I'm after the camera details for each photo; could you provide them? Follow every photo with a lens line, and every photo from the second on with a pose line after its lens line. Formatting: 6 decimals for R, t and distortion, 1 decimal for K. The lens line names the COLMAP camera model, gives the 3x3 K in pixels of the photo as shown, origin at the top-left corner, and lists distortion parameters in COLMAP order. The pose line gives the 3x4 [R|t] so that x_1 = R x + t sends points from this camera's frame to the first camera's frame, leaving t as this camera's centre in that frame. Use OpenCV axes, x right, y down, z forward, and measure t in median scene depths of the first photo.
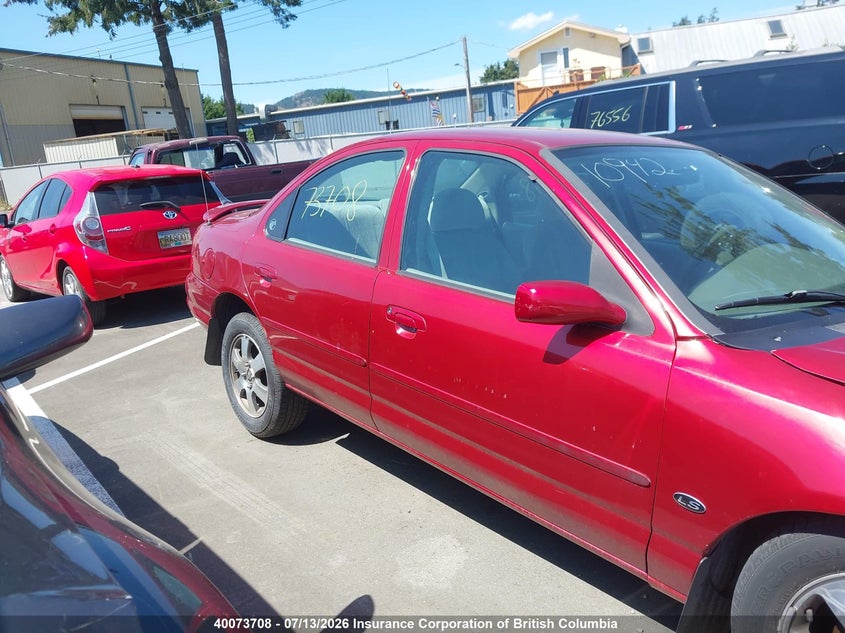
lens RADIAL K [[667.8, 0, 422.7], [0, 667.8, 315.4], [0, 0, 1]] dist [-0.005030, 0.011036]
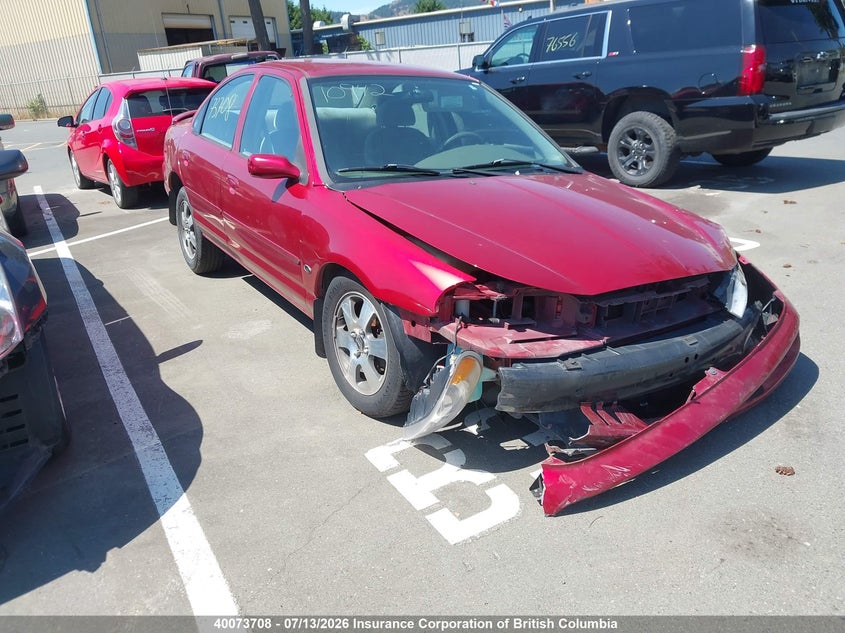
lens RADIAL K [[667.8, 0, 422.6], [0, 667.8, 315.1], [0, 0, 1]] dist [-0.005030, 0.011036]
pose [[0.990193, 0.064579, -0.123885, 0.201497], [-0.049426, 0.991334, 0.121710, 0.032512], [0.130672, -0.114393, 0.984804, -0.182370]]
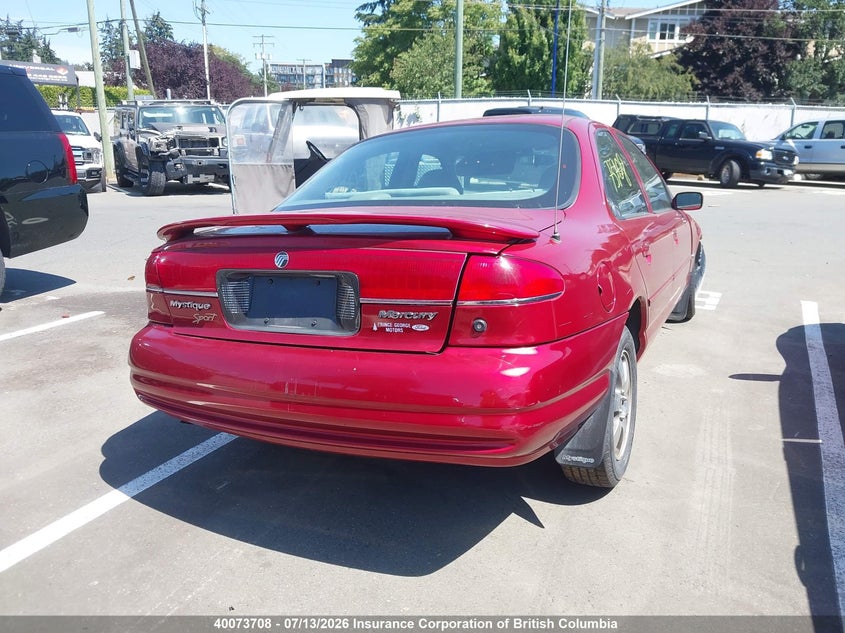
lens RADIAL K [[667.8, 0, 423.9], [0, 667.8, 314.8], [0, 0, 1]] dist [-0.005030, 0.011036]
pose [[-0.397719, -0.174566, 0.900748, -1.706322], [0.230523, 0.931230, 0.282259, -0.480912], [-0.888076, 0.319903, -0.330126, 2.522111]]
